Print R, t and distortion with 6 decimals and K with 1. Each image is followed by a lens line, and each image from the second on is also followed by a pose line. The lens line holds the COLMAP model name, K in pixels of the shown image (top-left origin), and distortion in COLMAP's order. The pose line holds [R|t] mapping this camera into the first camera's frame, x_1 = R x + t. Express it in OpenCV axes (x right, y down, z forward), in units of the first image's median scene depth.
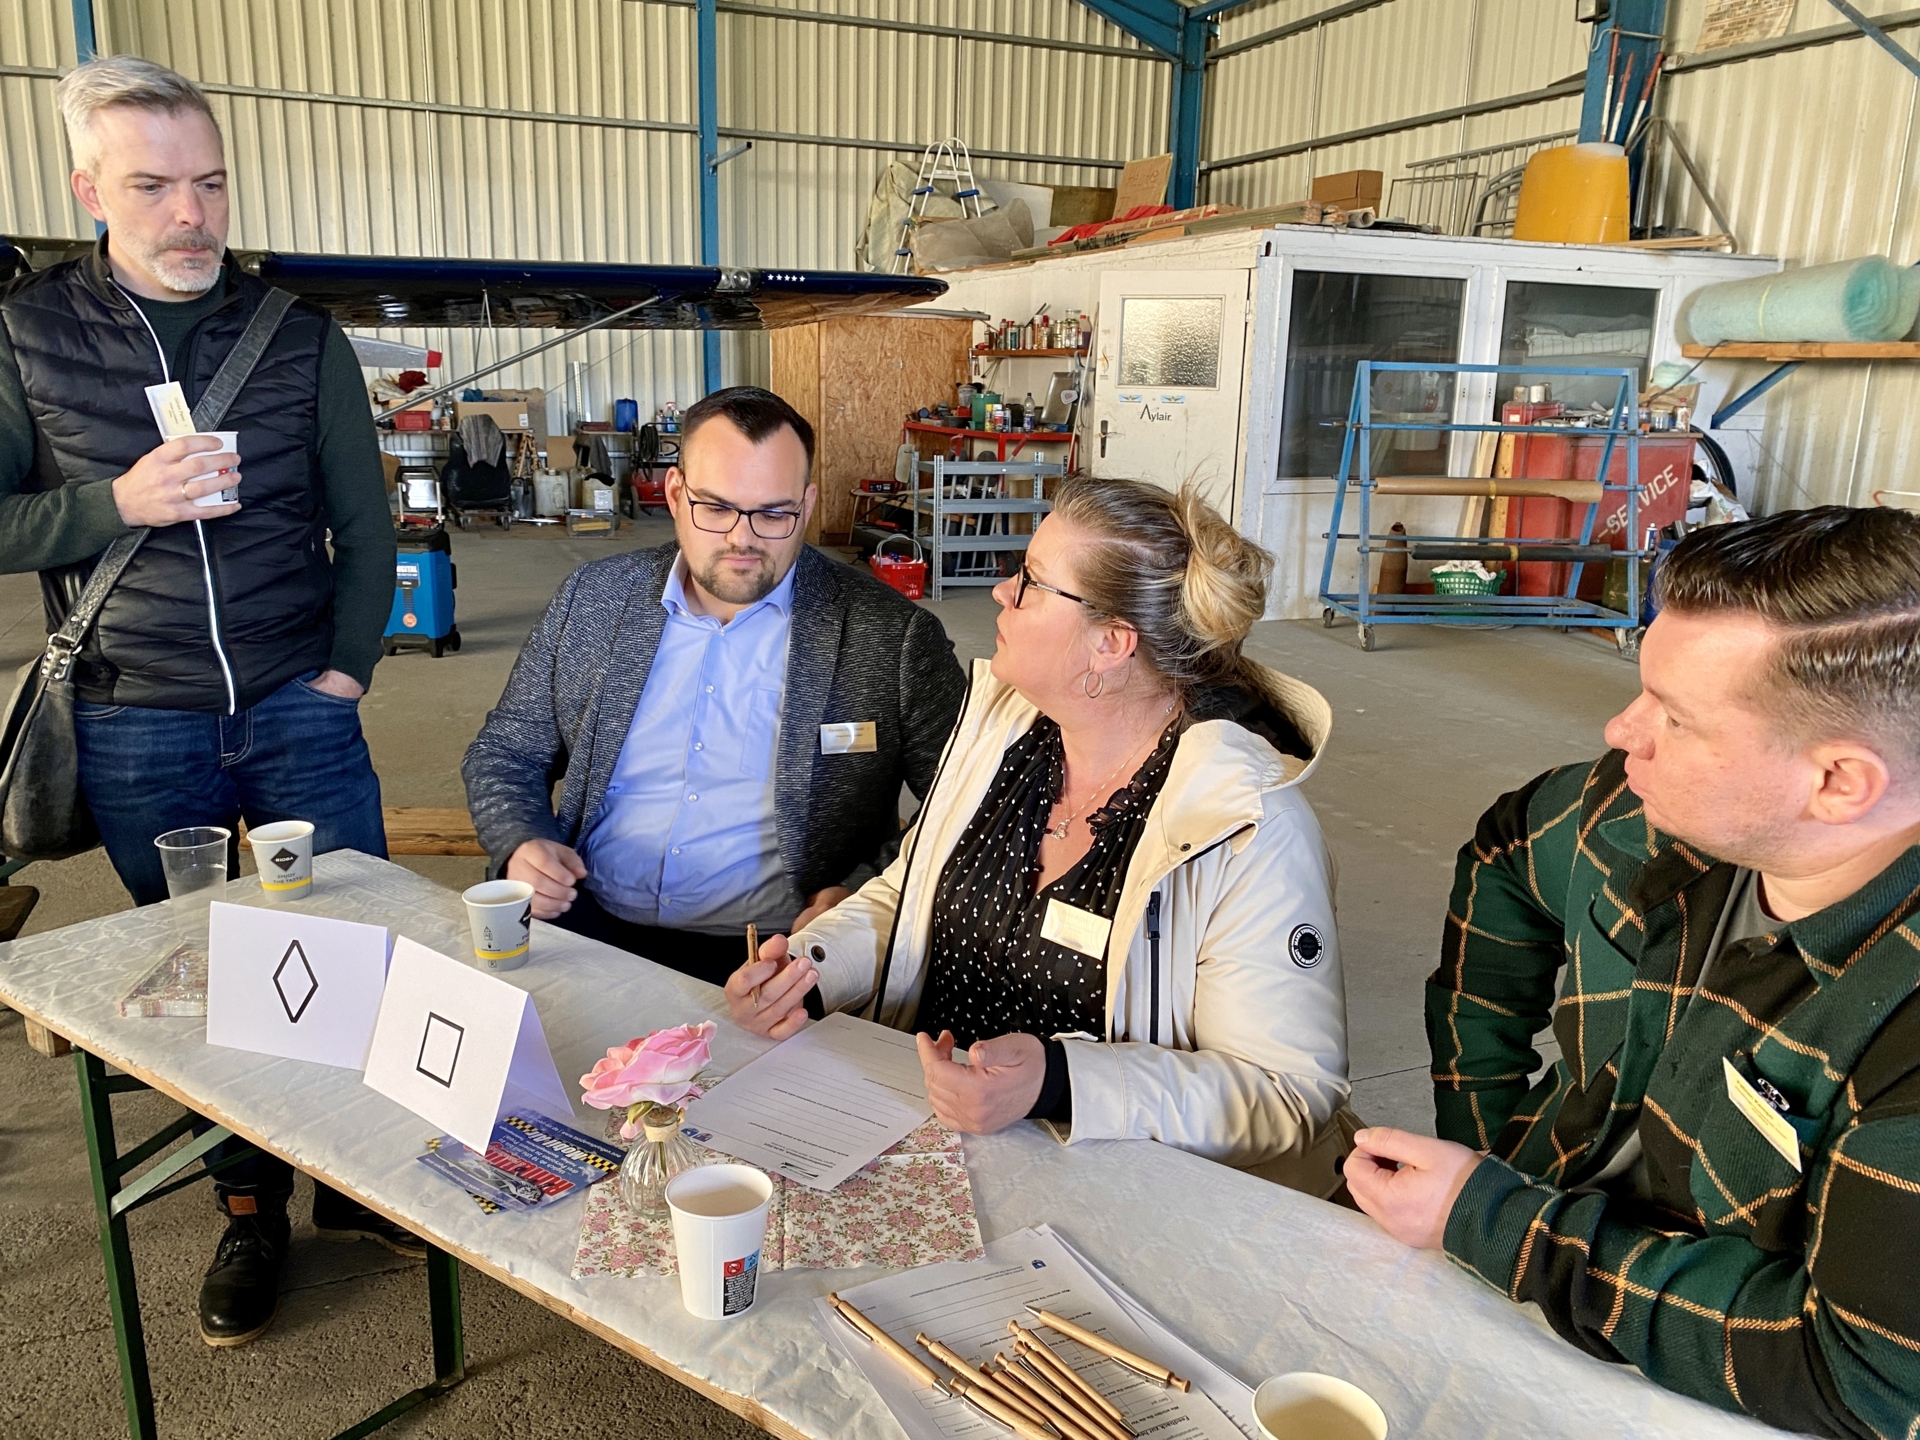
lens RADIAL K [[1463.4, 0, 959.5], [0, 1463.4, 722.3], [0, 0, 1]] dist [-0.010108, 0.005851]
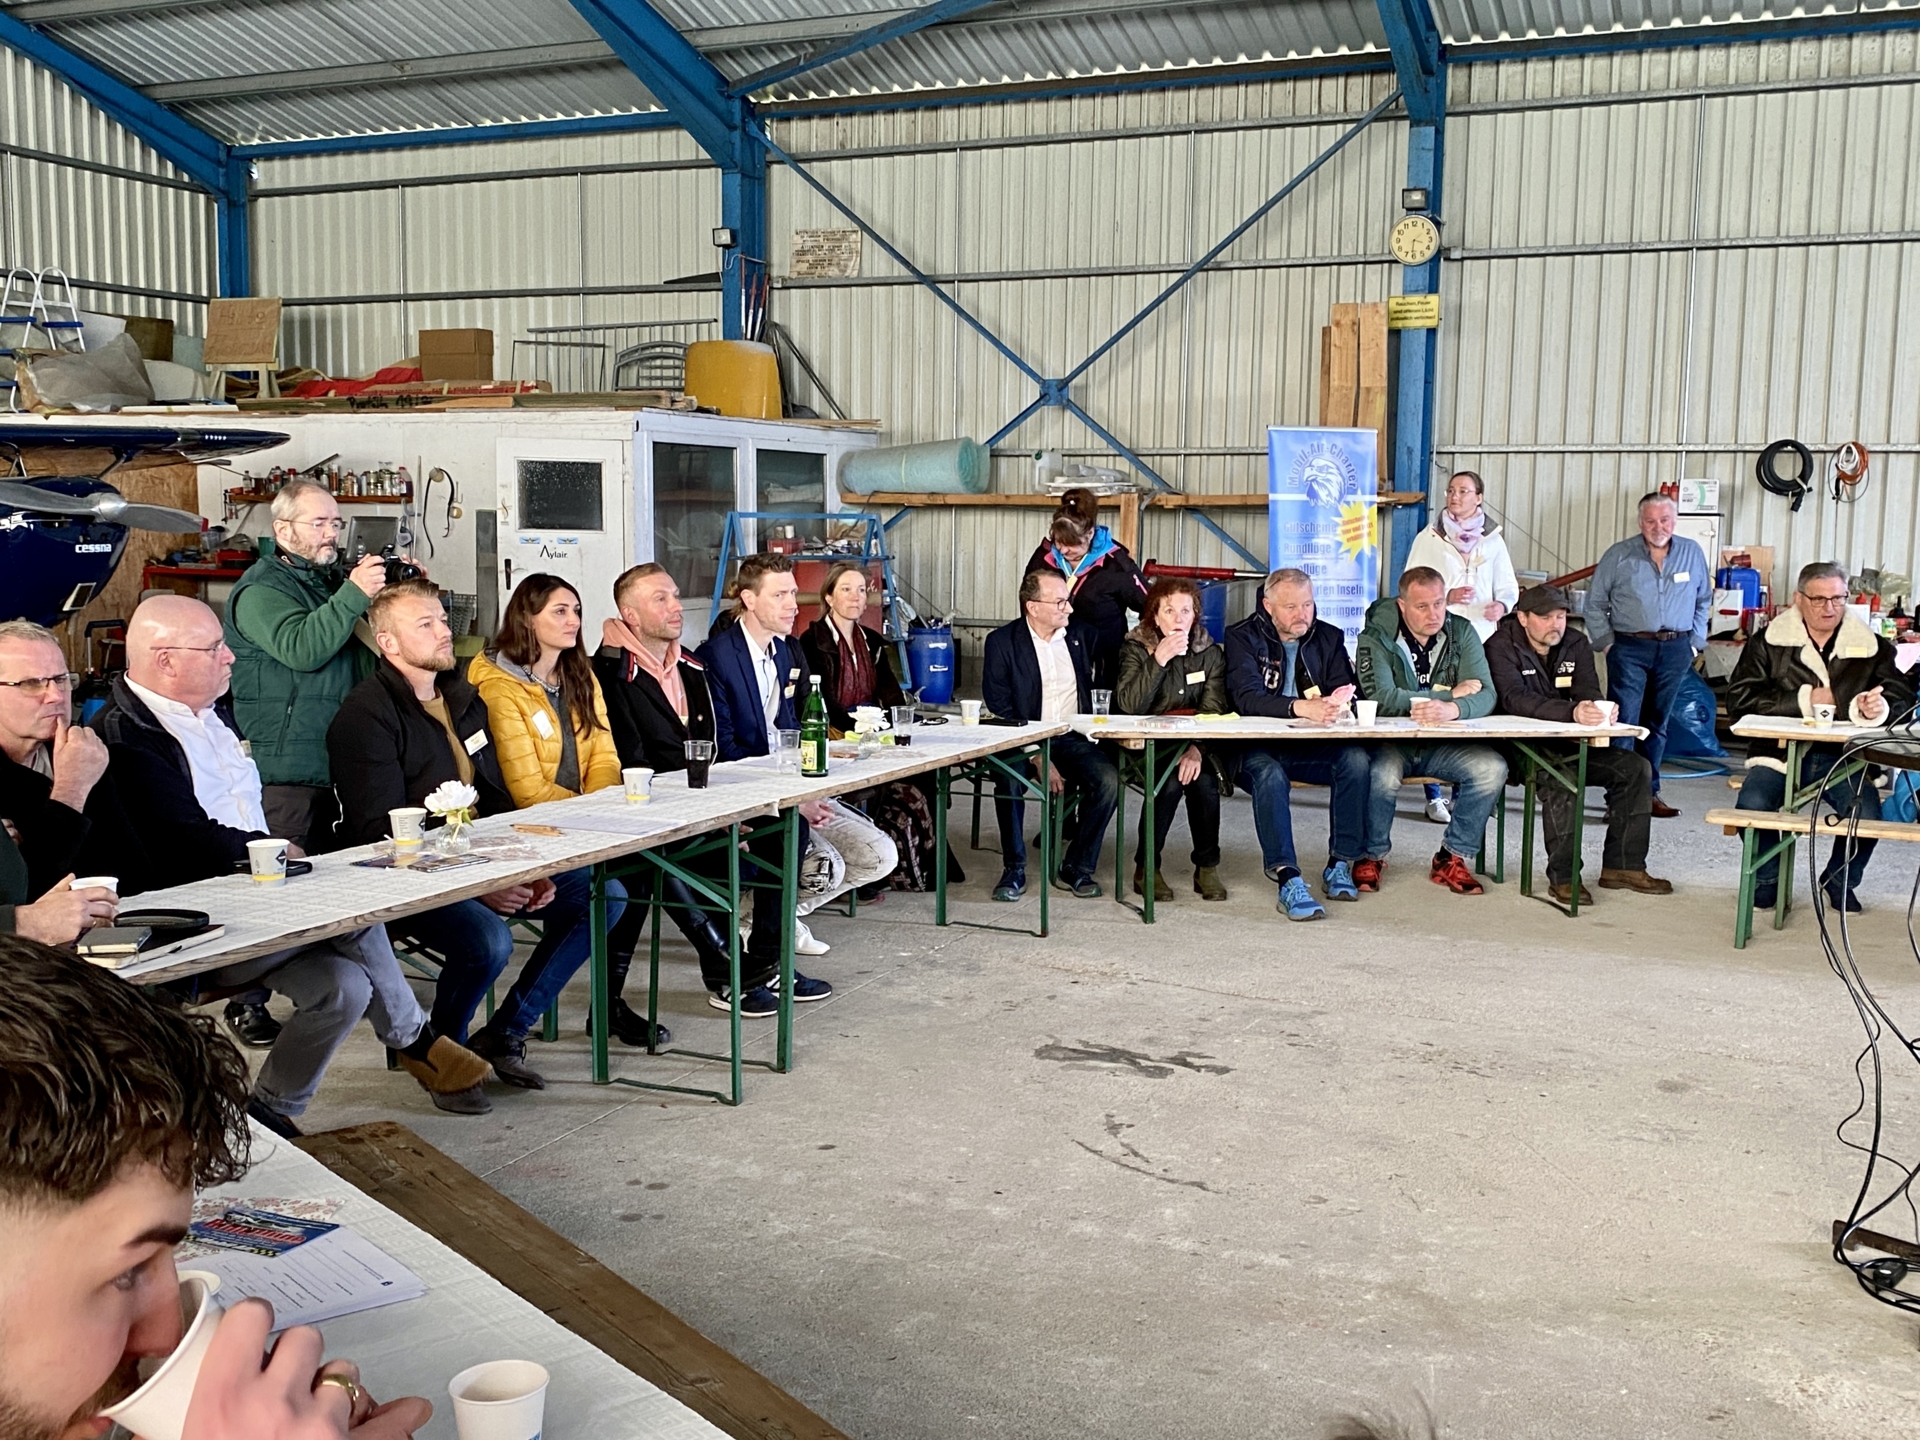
lens RADIAL K [[1904.1, 0, 959.0], [0, 1904.1, 723.2], [0, 0, 1]] dist [0.006335, 0.000000]
pose [[0.720460, -0.084655, 0.688310, -0.522552], [0.162265, 0.985548, -0.048633, 0.044064], [-0.674246, 0.146727, 0.723784, -0.256095]]
